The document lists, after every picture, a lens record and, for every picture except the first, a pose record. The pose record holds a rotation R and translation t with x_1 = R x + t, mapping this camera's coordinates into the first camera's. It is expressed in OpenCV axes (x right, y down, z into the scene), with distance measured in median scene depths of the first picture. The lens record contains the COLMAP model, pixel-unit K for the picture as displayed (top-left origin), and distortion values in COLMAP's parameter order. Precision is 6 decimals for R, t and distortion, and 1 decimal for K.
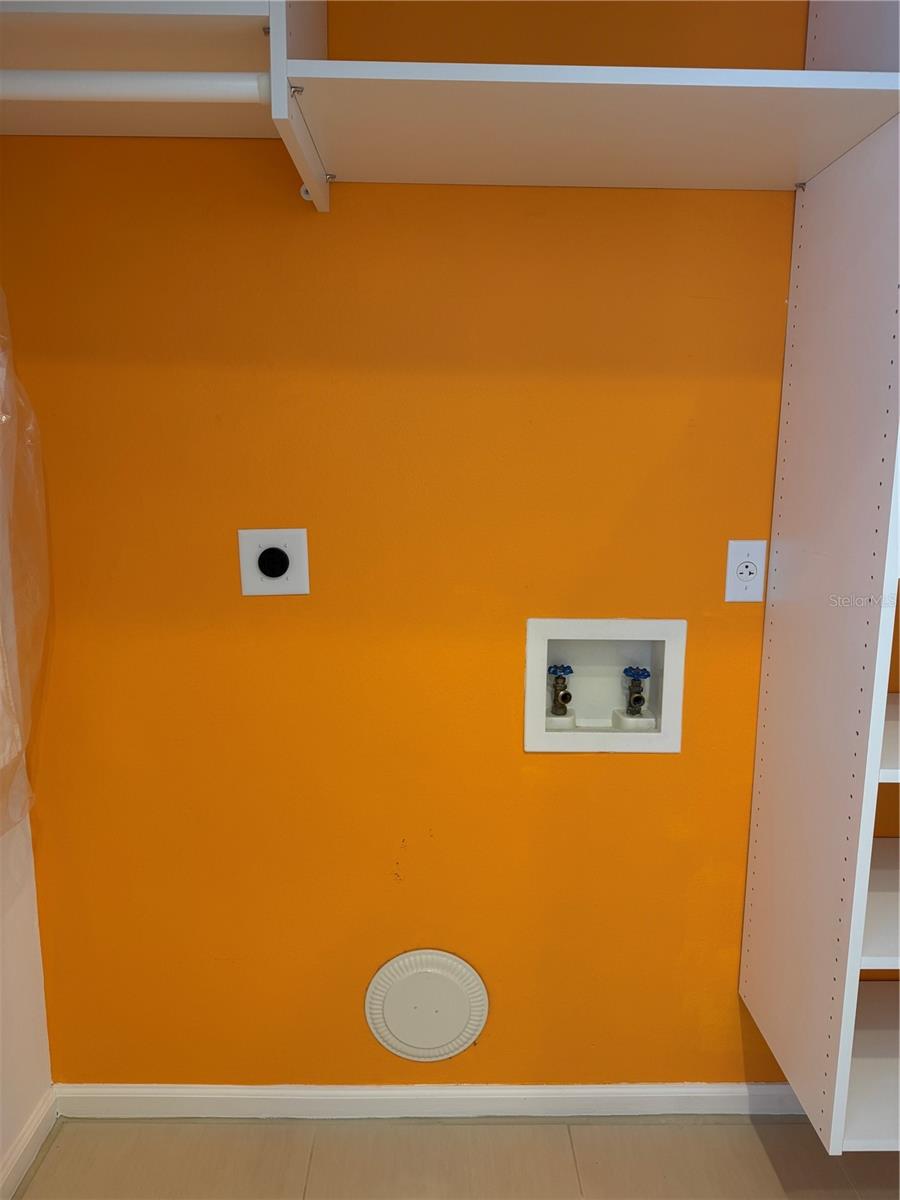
lens RADIAL K [[779.5, 0, 450.0], [0, 779.5, 600.0], [0, 0, 1]] dist [-0.000636, 0.026092]
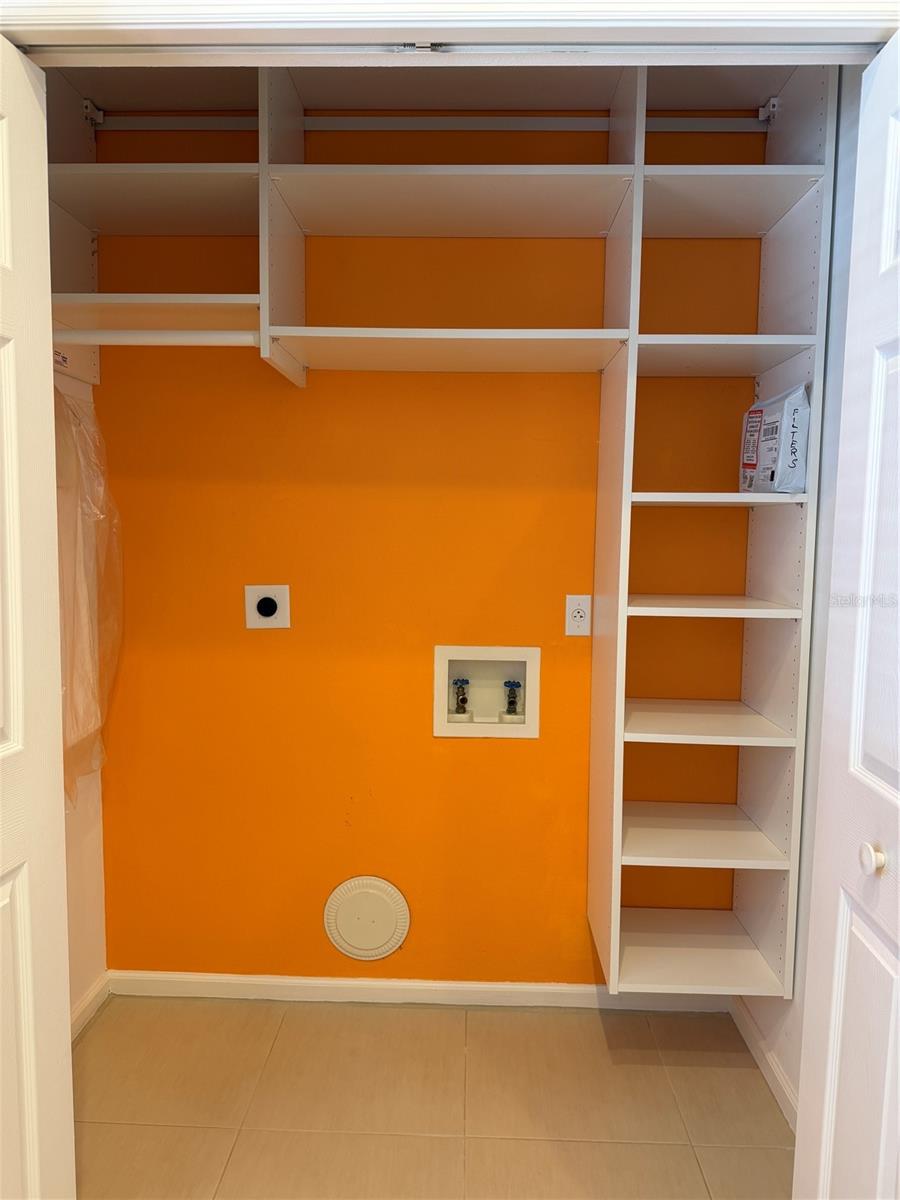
lens RADIAL K [[747.2, 0, 450.0], [0, 747.2, 600.0], [0, 0, 1]] dist [0.045751, -0.000920]
pose [[0.998962, 0.006976, -0.045004, 0.184446], [-0.010295, 0.997208, -0.073956, 0.040293], [0.044362, 0.074343, 0.996246, -0.420547]]
